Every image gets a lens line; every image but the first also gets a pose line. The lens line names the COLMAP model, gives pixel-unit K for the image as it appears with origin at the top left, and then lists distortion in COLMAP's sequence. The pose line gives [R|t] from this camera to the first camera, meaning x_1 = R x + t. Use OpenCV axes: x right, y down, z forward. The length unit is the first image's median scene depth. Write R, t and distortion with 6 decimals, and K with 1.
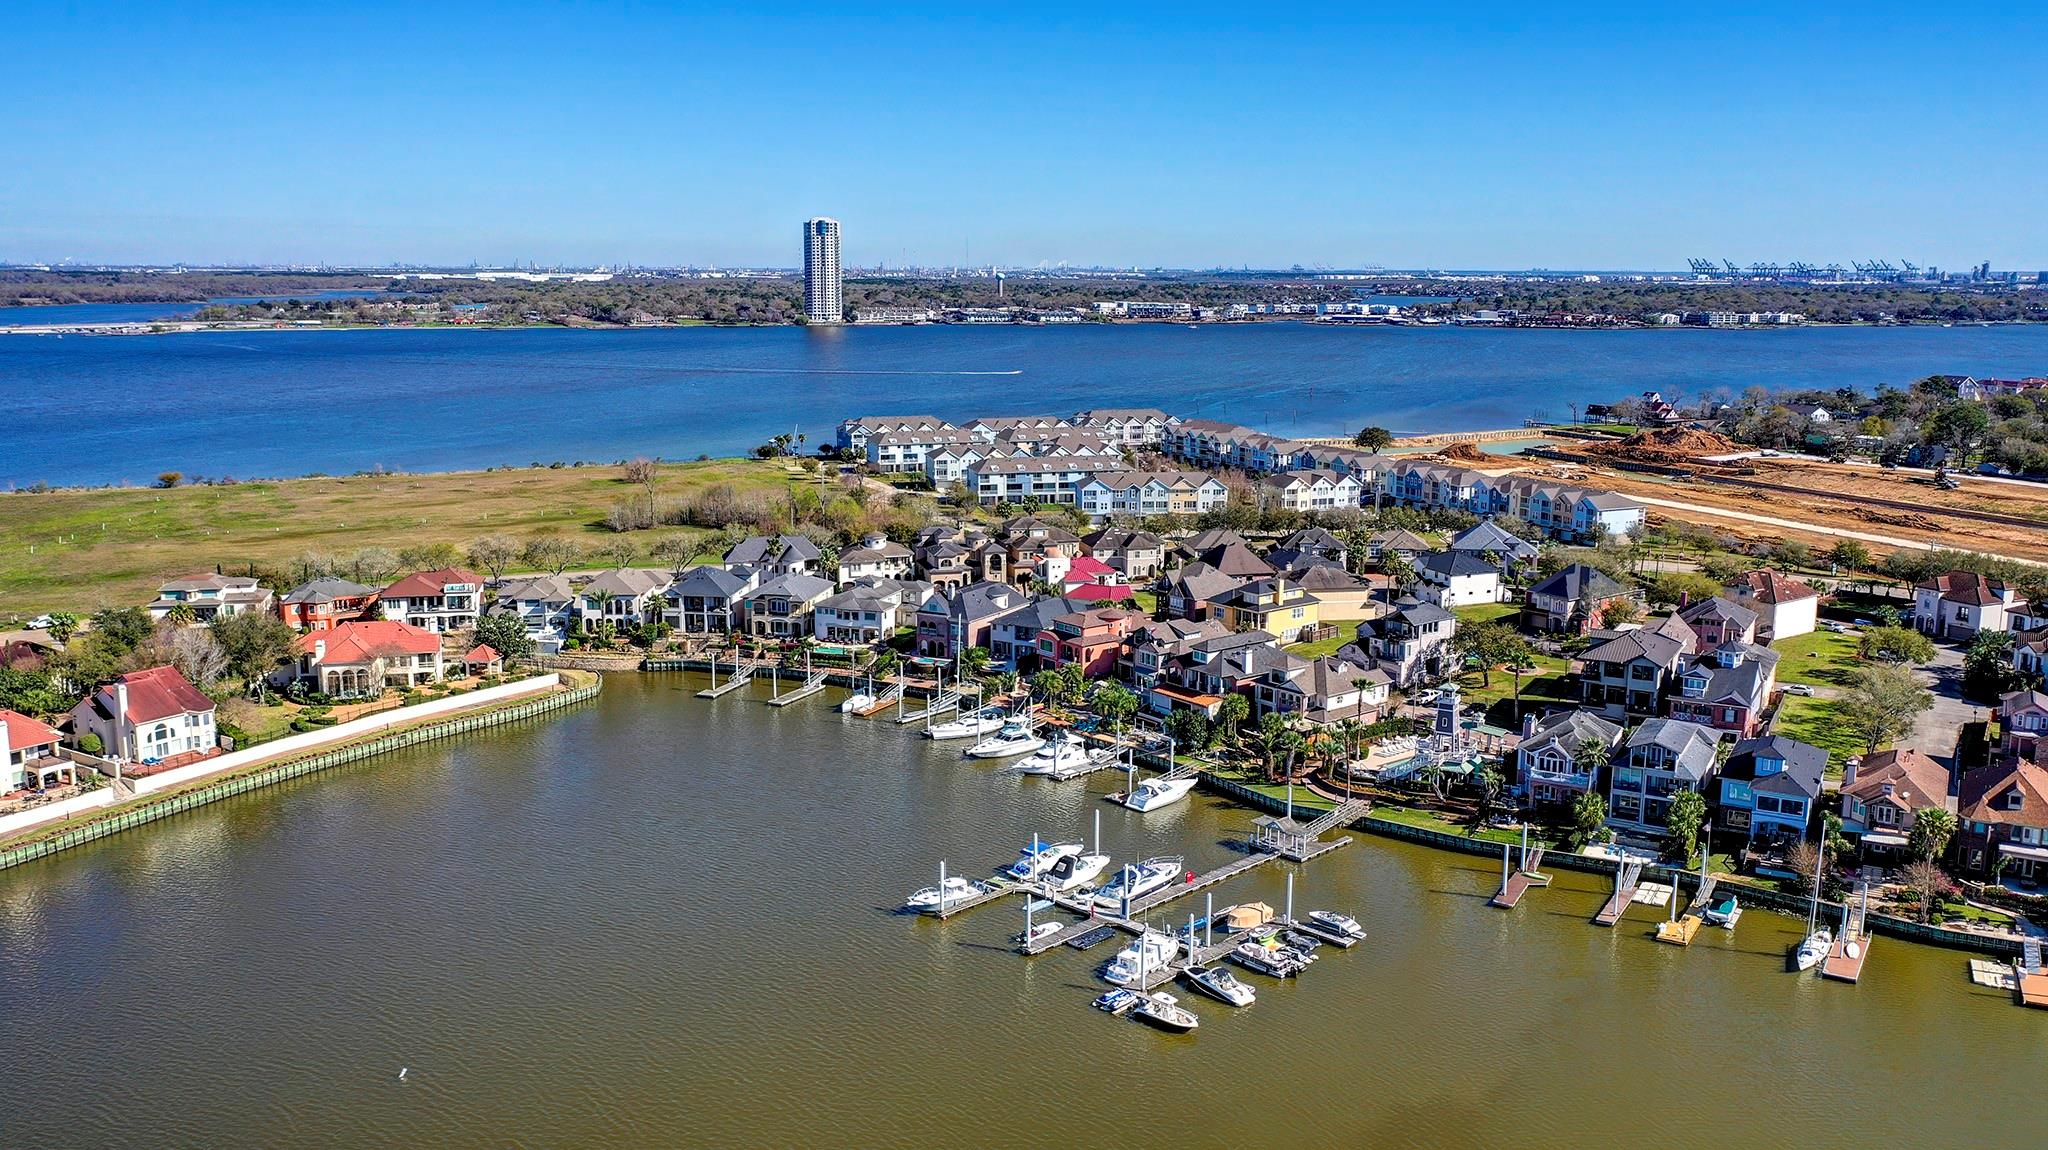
lens RADIAL K [[1687.4, 0, 1024.0], [0, 1687.4, 575.0], [0, 0, 1]] dist [0.008898, 0.001637]
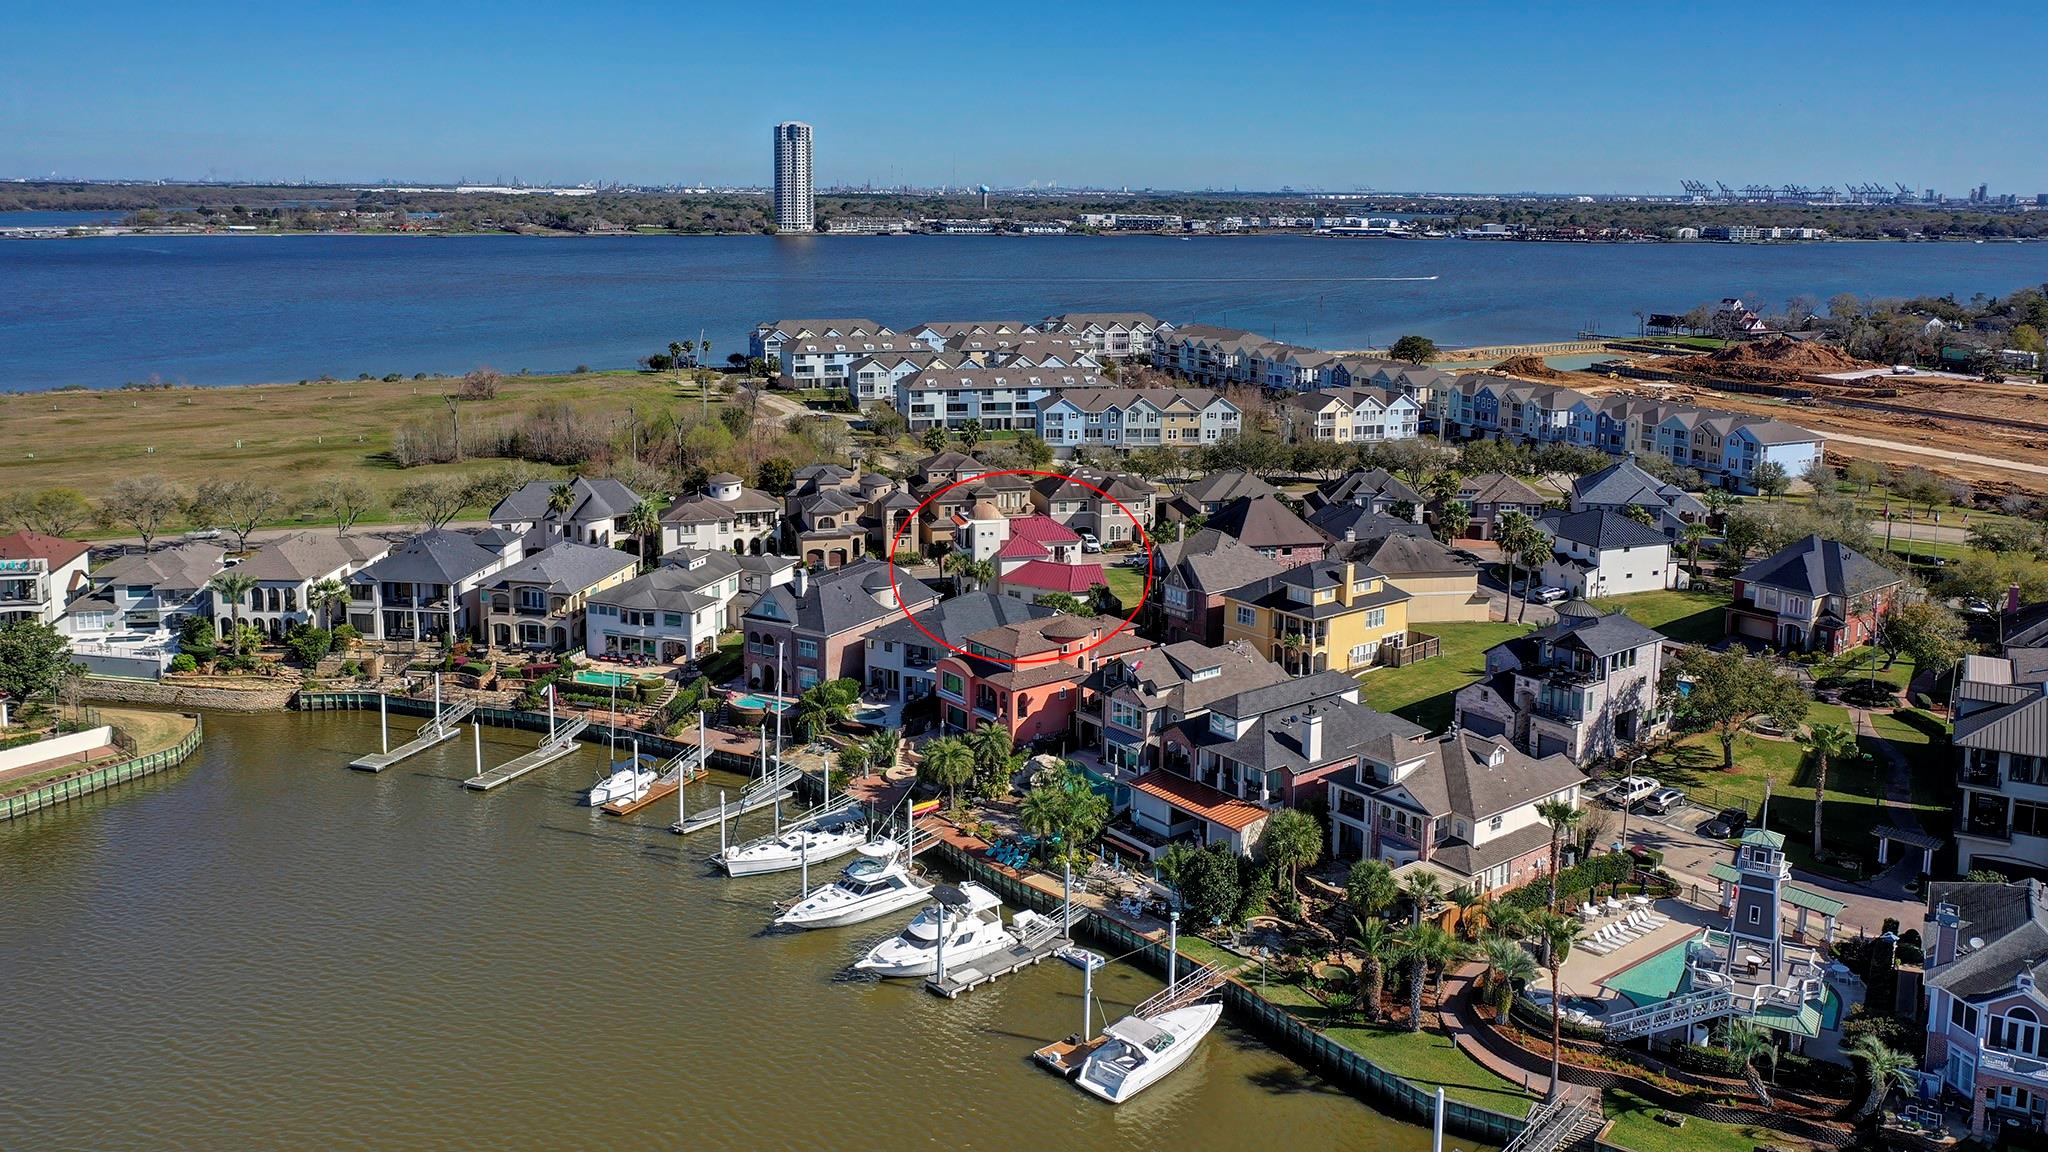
lens RADIAL K [[1687.4, 0, 1024.0], [0, 1687.4, 576.0], [0, 0, 1]] dist [0.008898, 0.001637]
pose [[0.999961, 0.004173, 0.007780, 0.021222], [-0.004534, 0.998882, 0.047065, -0.014302], [-0.007575, -0.047099, 0.998862, 0.272477]]
